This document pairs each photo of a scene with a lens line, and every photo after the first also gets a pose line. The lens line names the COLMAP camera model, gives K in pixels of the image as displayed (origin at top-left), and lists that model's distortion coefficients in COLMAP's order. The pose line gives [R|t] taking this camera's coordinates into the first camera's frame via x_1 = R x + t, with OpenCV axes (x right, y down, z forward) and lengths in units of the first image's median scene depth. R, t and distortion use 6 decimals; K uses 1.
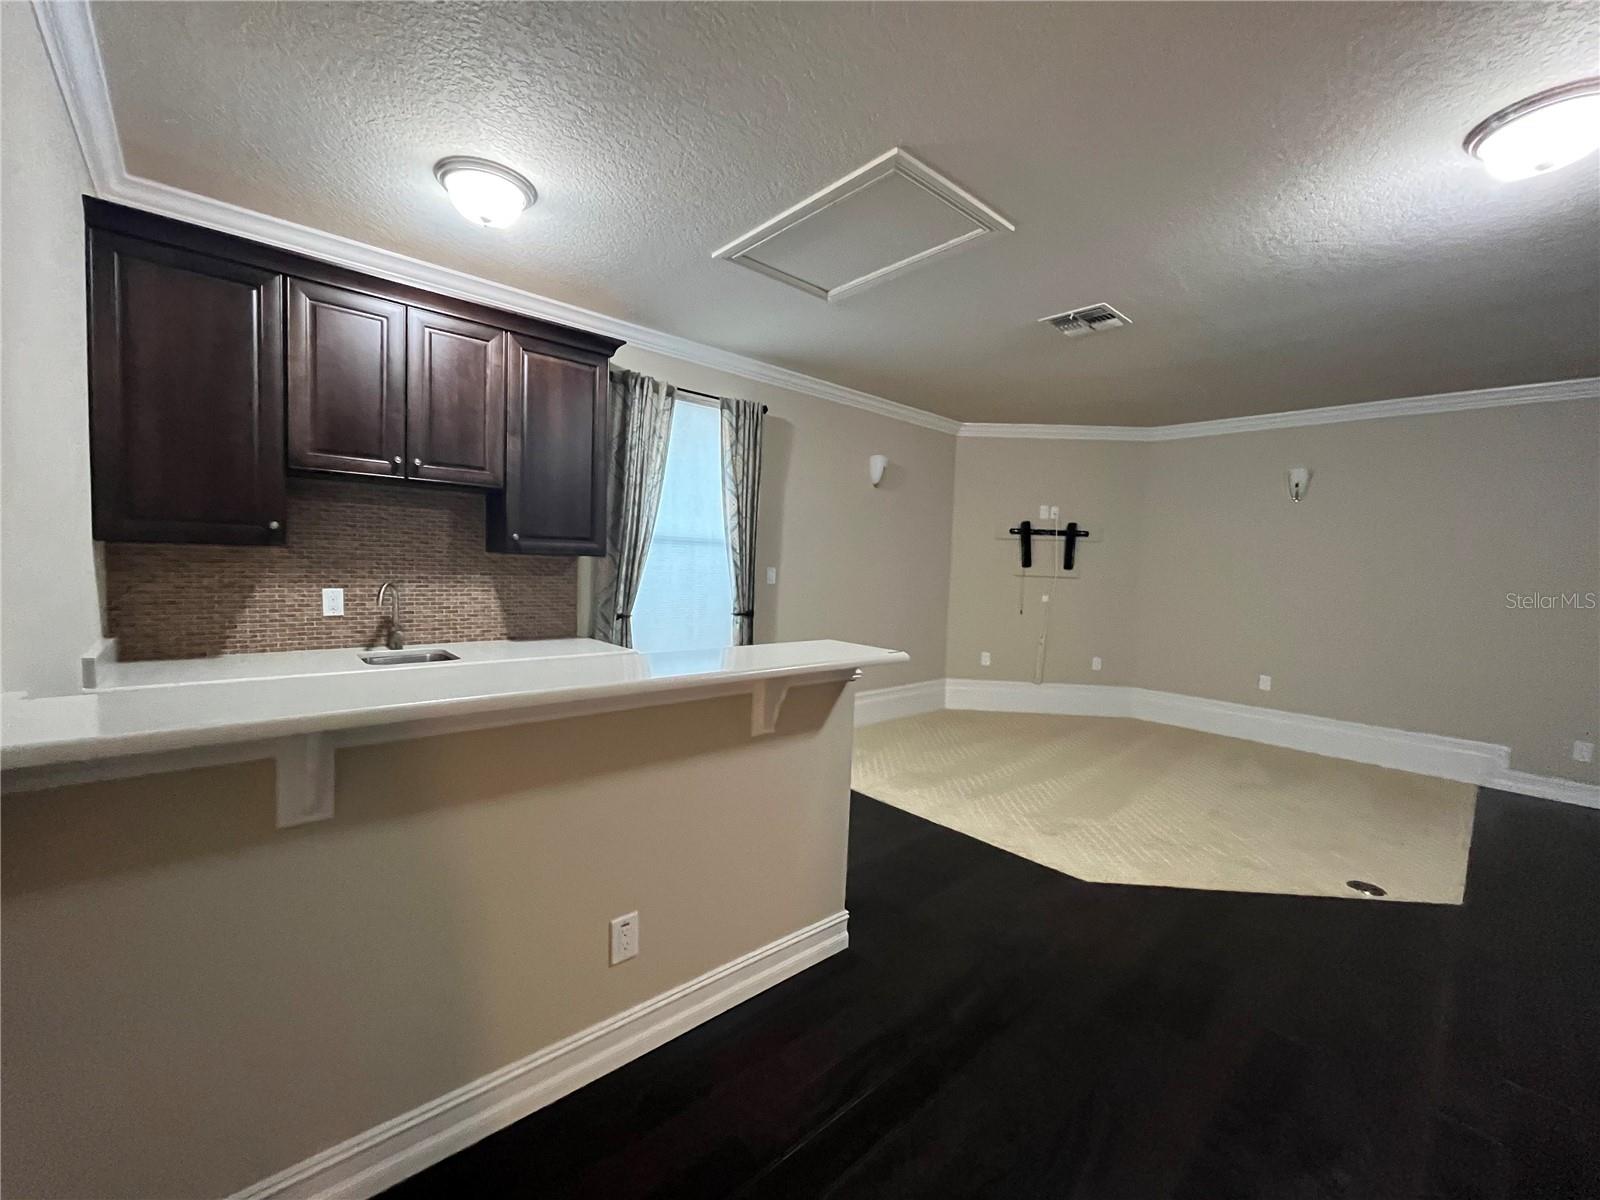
lens RADIAL K [[646.2, 0, 796.7], [0, 646.2, 601.6], [0, 0, 1]] dist [-0.001321, 0.000165]
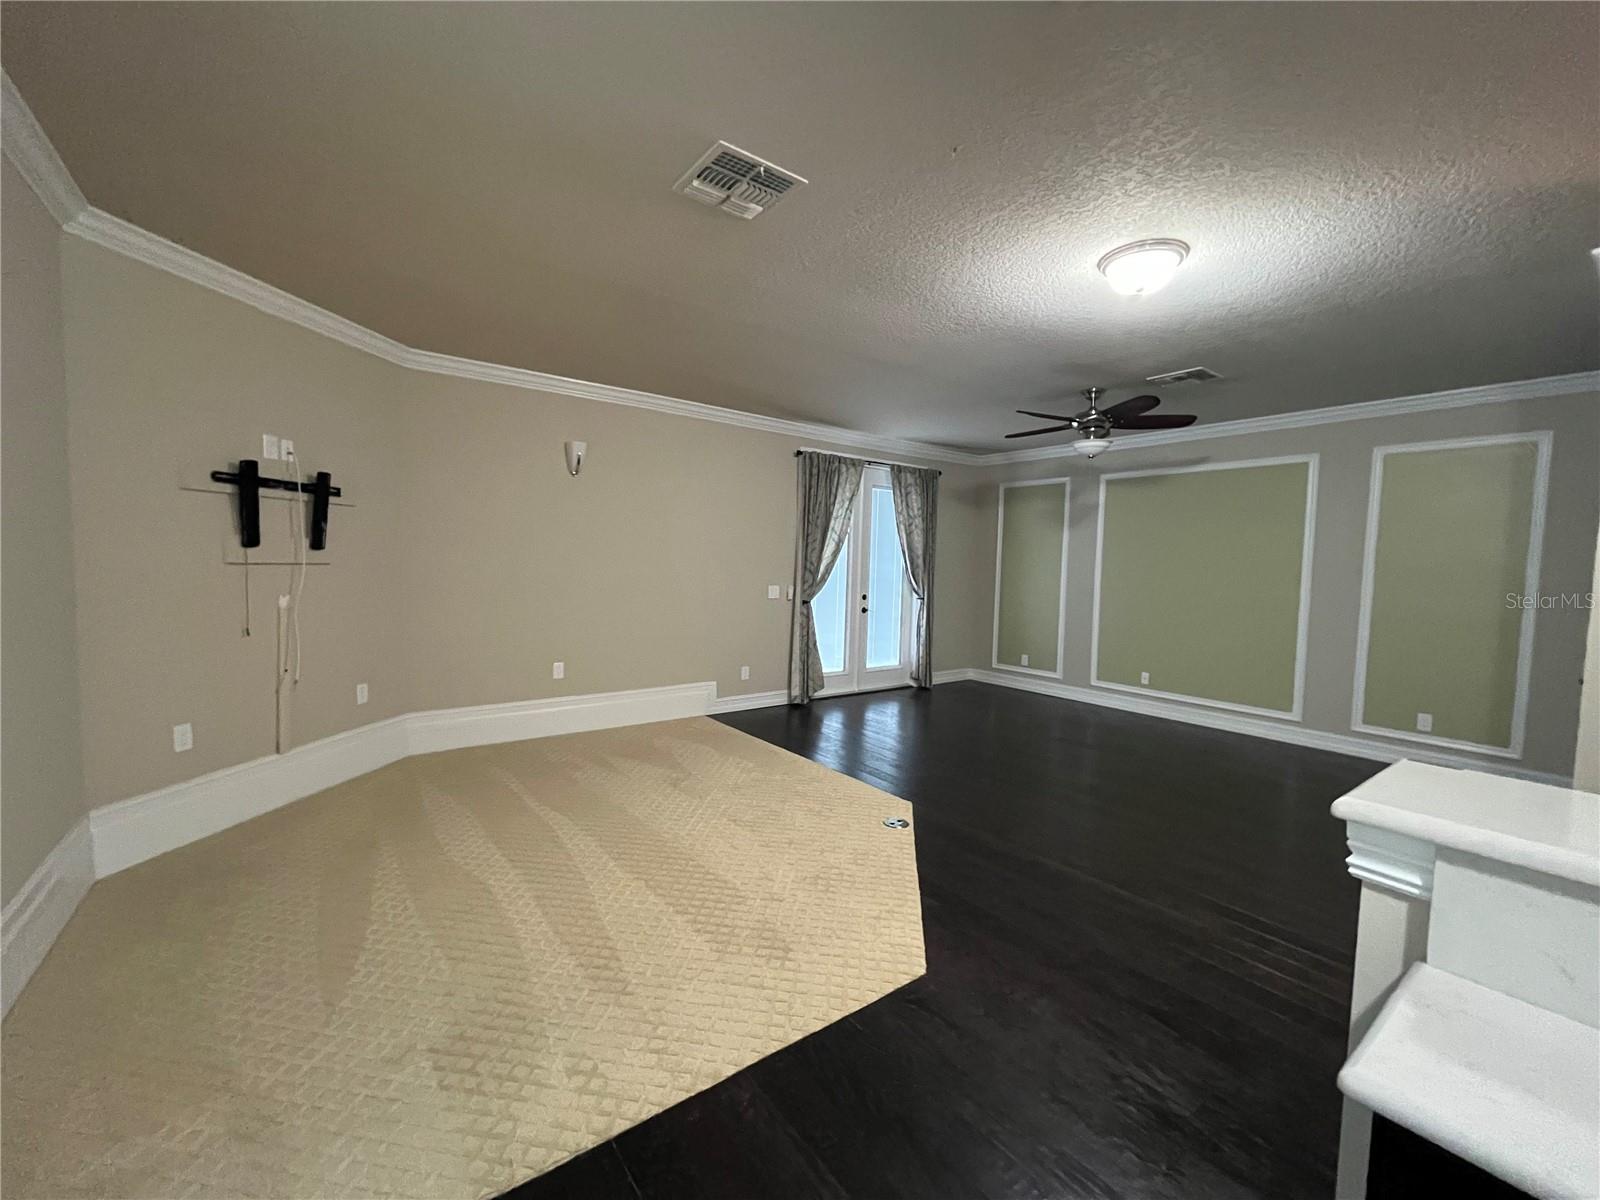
lens RADIAL K [[646.2, 0, 797.0], [0, 646.2, 596.5], [0, 0, 1]] dist [-0.001321, 0.000165]
pose [[0.089533, -0.091932, 0.991732, -0.136875], [0.037082, 0.995348, 0.088919, -0.043617], [-0.995293, 0.028814, 0.092526, 0.505328]]
